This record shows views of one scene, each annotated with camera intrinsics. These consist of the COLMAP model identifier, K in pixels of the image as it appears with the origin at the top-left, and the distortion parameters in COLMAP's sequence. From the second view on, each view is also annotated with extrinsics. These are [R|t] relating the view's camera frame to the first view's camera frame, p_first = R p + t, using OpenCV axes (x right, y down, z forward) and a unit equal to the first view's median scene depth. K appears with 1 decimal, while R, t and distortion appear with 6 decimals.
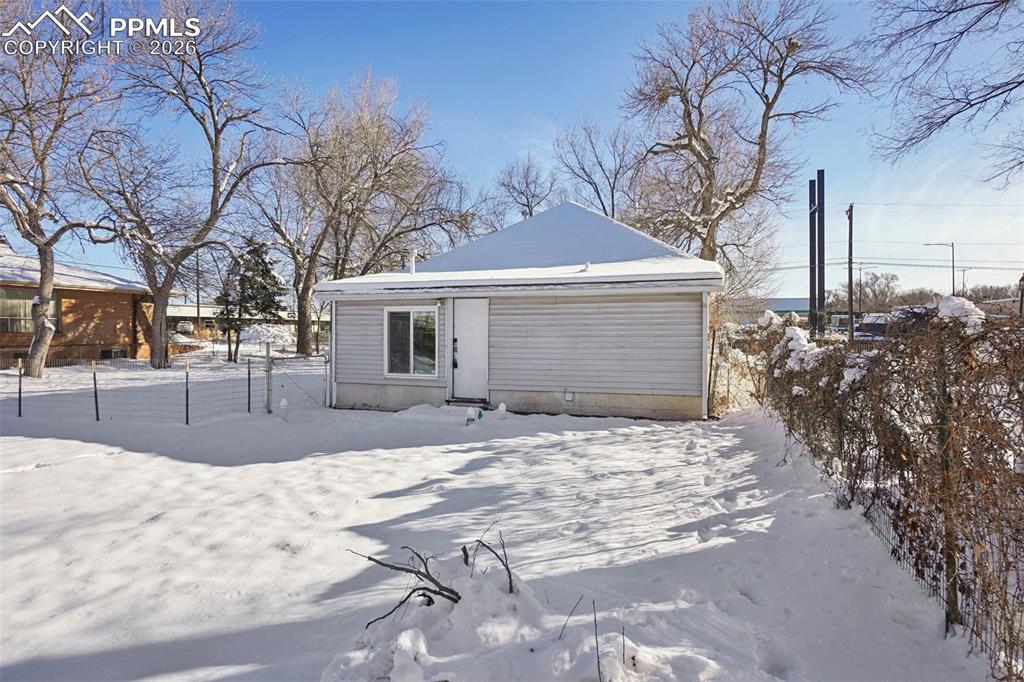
lens RADIAL K [[547.6, 0, 515.1], [0, 547.6, 334.5], [0, 0, 1]] dist [-0.034972, 0.021036]
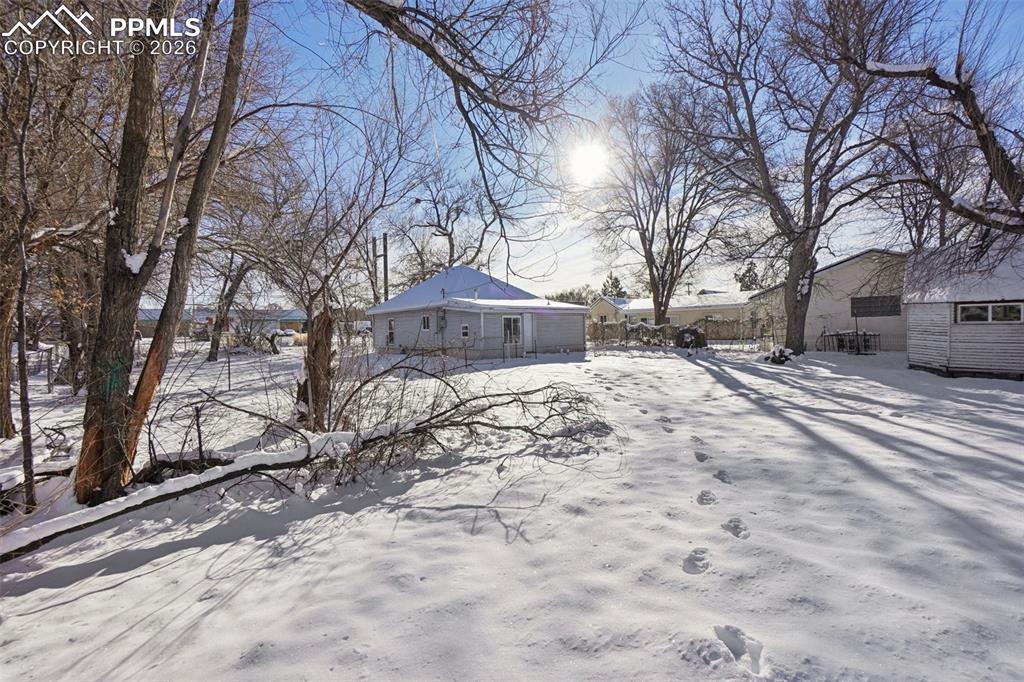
lens RADIAL K [[450.9, 0, 512.0], [0, 450.9, 341.0], [0, 0, 1]] dist [-0.038909, 0.000159]
pose [[0.501256, -0.033548, 0.864648, -2.011694], [0.029942, 0.999322, 0.021416, 0.019589], [-0.864781, 0.015154, 0.501921, -0.014183]]
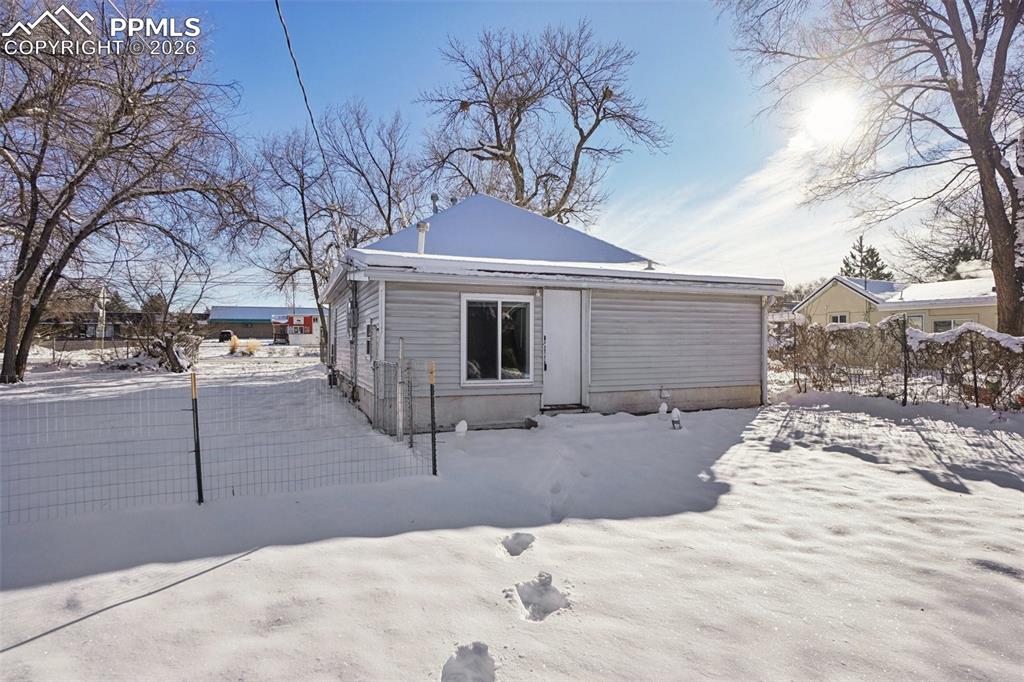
lens RADIAL K [[548.8, 0, 514.1], [0, 548.8, 344.0], [0, 0, 1]] dist [-0.031872, 0.021684]
pose [[0.768524, -0.003166, 0.639813, -0.708041], [0.003777, 0.999993, 0.000411, 0.020279], [-0.639810, 0.002101, 0.768530, 0.385101]]
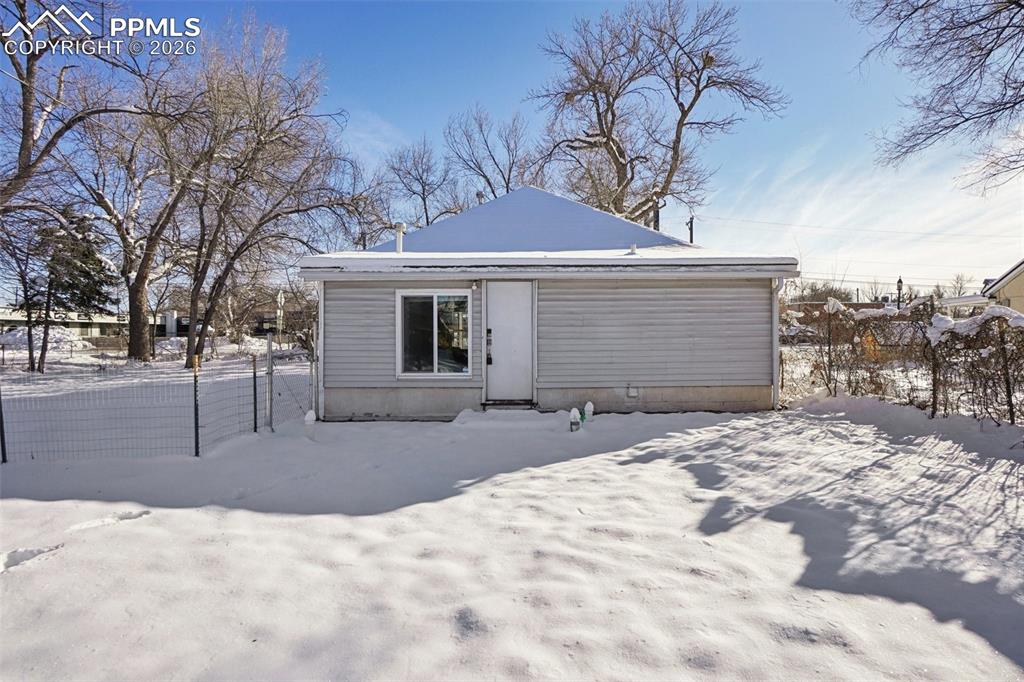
lens RADIAL K [[547.6, 0, 515.1], [0, 547.6, 334.5], [0, 0, 1]] dist [-0.034972, 0.021036]
pose [[0.945261, -0.006215, 0.326255, -0.353764], [0.008232, 0.999955, -0.004802, 0.020543], [-0.326210, 0.007225, 0.945270, 0.203140]]
